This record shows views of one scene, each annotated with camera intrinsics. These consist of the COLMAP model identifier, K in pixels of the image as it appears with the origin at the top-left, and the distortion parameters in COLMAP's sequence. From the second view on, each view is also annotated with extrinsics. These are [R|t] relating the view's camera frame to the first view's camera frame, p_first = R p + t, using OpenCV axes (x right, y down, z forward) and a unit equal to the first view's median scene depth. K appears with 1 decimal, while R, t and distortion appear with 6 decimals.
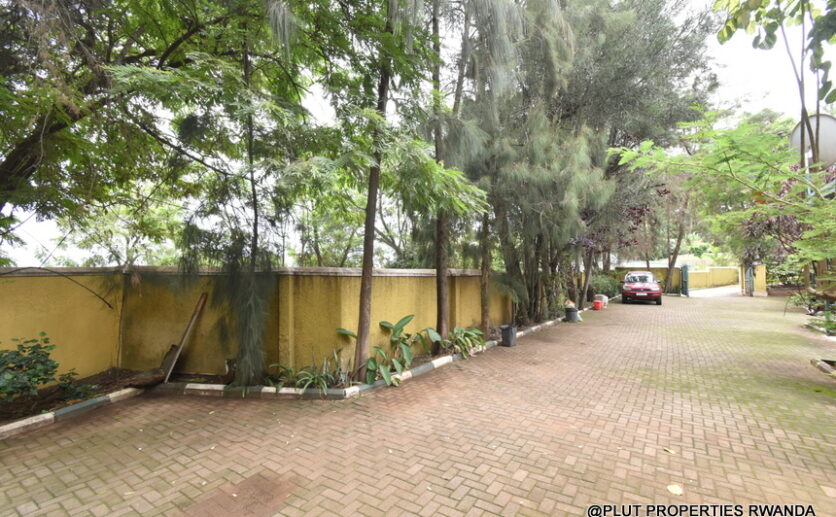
lens RADIAL K [[366.6, 0, 418.7], [0, 366.6, 260.2], [0, 0, 1]] dist [0.004692, -0.000780]
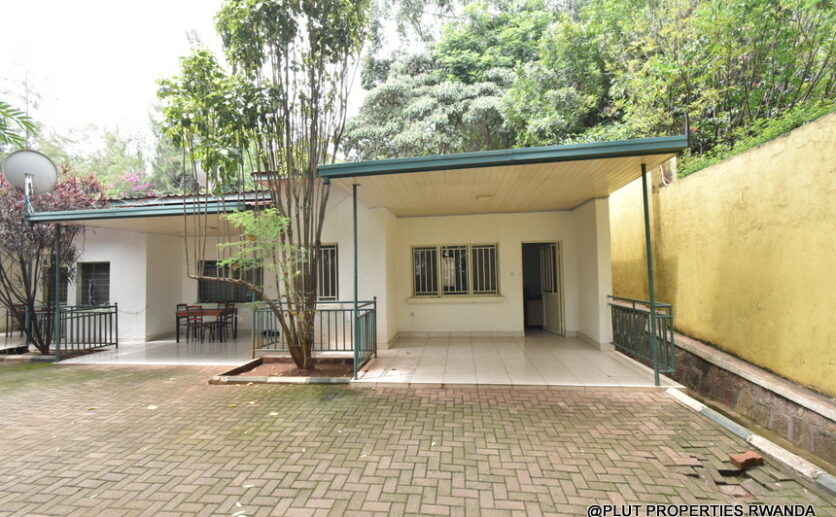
lens RADIAL K [[366.6, 0, 412.0], [0, 366.6, 258.7], [0, 0, 1]] dist [0.004692, -0.000780]
pose [[-0.446406, 0.045381, 0.893679, -0.374140], [0.009209, 0.998893, -0.046124, 0.030049], [-0.894783, -0.012360, -0.446330, 0.233680]]
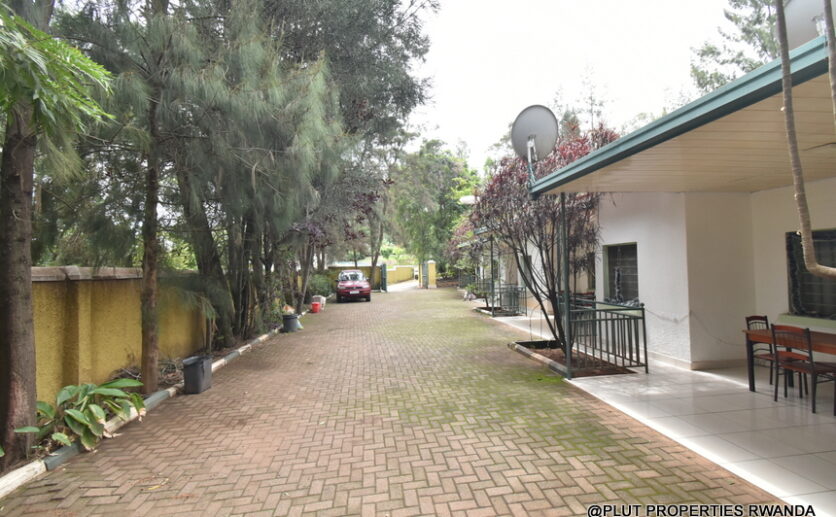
lens RADIAL K [[366.6, 0, 415.5], [0, 366.6, 256.2], [0, 0, 1]] dist [0.004692, -0.000780]
pose [[0.735563, 0.006213, 0.677428, 0.093626], [0.005637, 0.999867, -0.015290, 0.019702], [-0.677433, 0.015065, 0.735430, 0.290260]]
